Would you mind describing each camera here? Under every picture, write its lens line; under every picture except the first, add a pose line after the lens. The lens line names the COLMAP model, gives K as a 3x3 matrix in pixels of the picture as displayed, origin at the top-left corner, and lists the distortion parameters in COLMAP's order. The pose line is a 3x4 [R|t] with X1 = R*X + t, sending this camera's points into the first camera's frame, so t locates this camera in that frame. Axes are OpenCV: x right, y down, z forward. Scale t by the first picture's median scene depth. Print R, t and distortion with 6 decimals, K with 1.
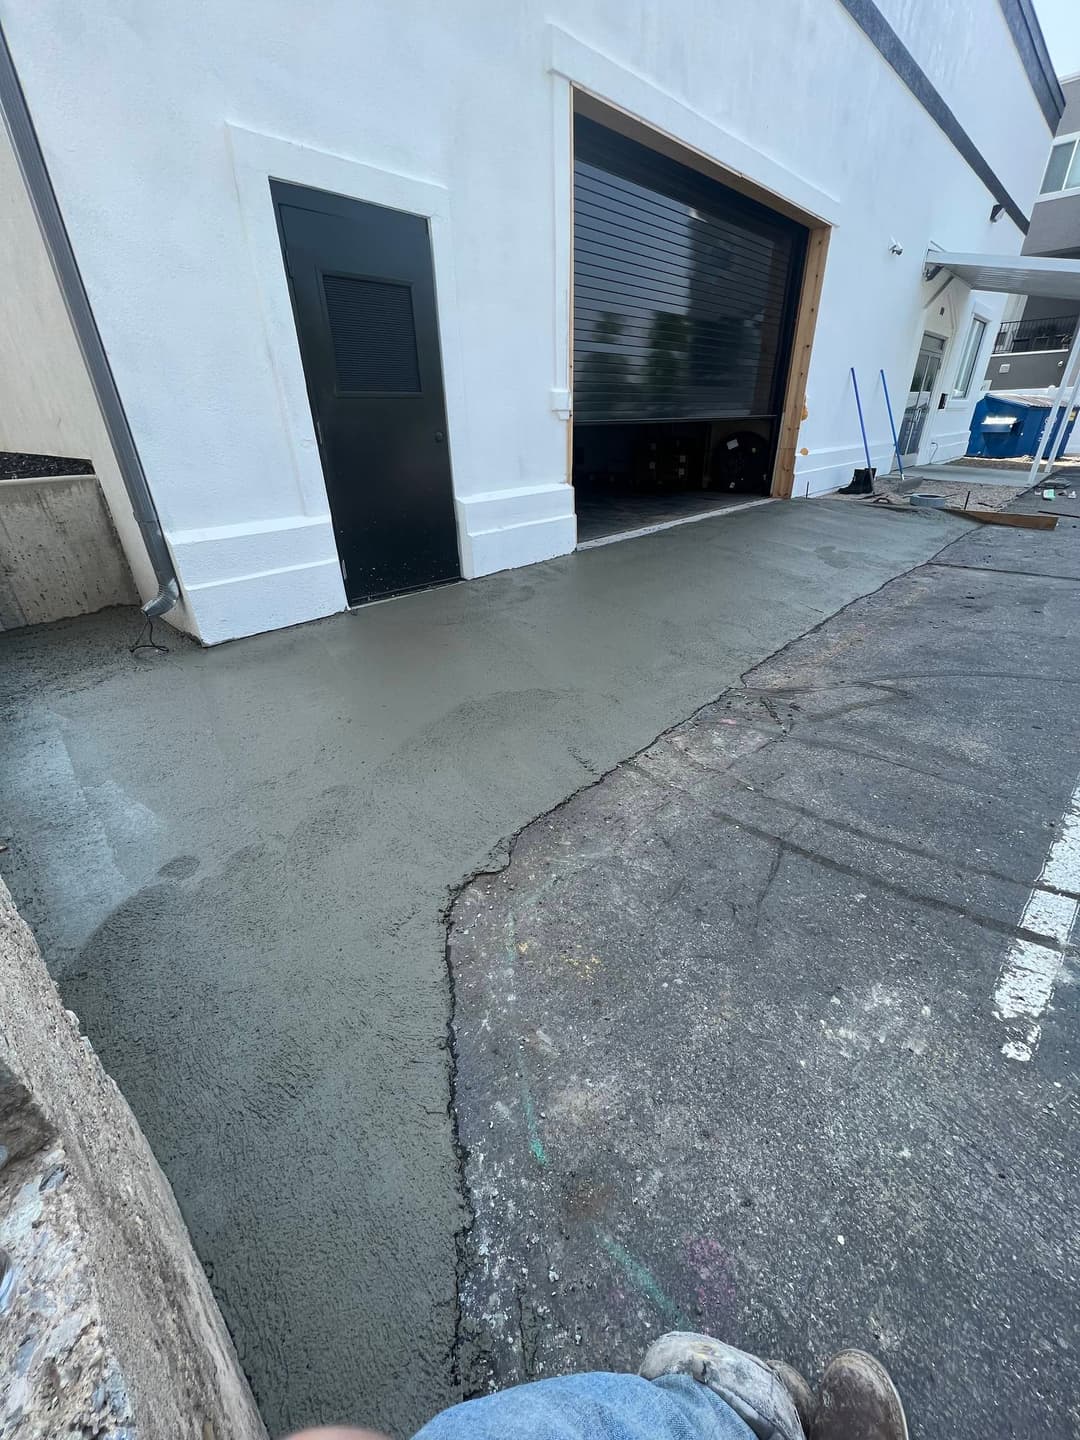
lens RADIAL K [[574.8, 0, 540.0], [0, 574.8, 720.0], [0, 0, 1]] dist [-0.000712, -0.000036]
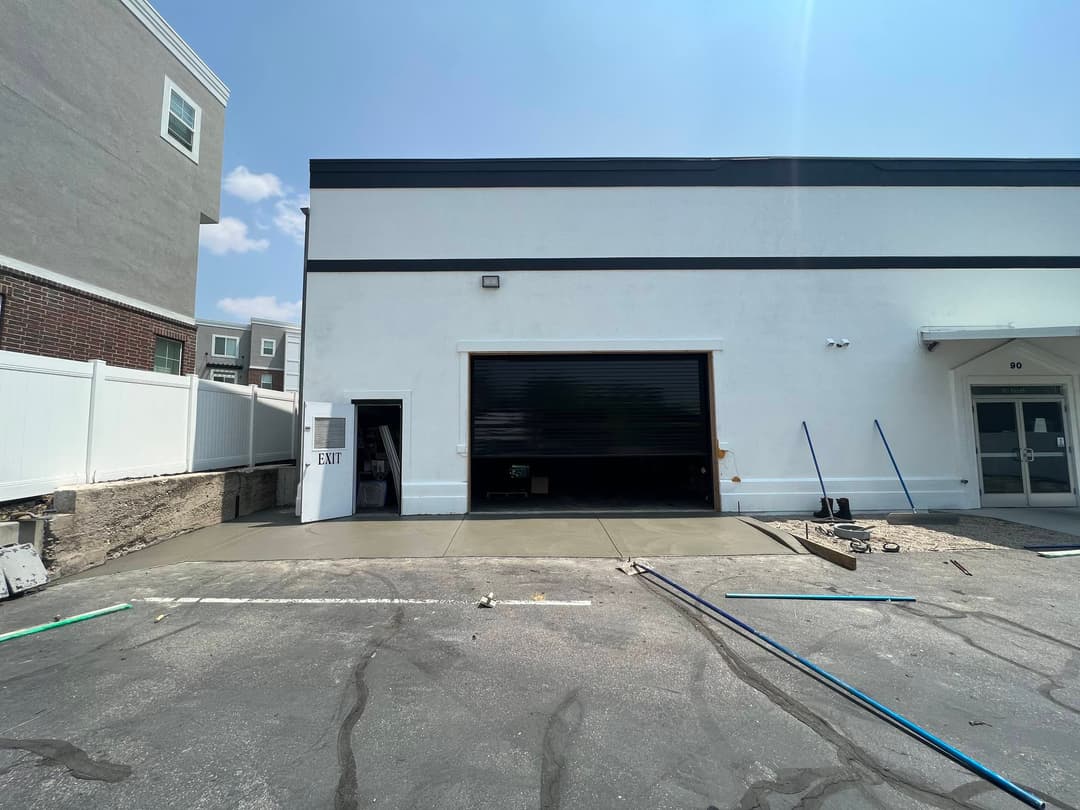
lens RADIAL K [[431.1, 0, 540.0], [0, 431.1, 405.0], [0, 0, 1]] dist [-0.000712, -0.000036]
pose [[0.690647, -0.040180, -0.722075, 2.066910], [-0.340009, 0.863183, -0.373242, -0.213159], [0.638280, 0.503290, 0.582493, 0.107580]]
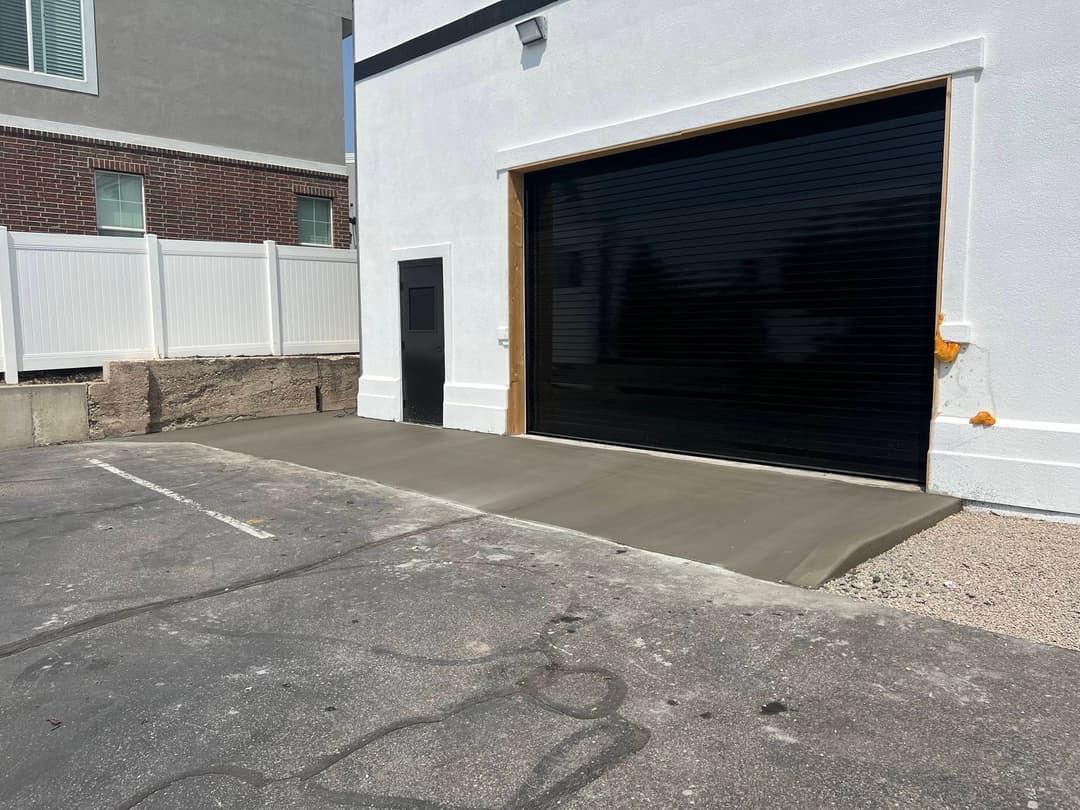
lens RADIAL K [[807.5, 0, 539.6], [0, 807.5, 428.5], [0, 0, 1]] dist [0.007832, 0.001707]
pose [[-0.034310, 0.139547, -0.989621, 2.829771], [-0.463328, 0.875143, 0.139468, -0.907382], [0.885522, 0.463304, 0.034630, 1.515842]]
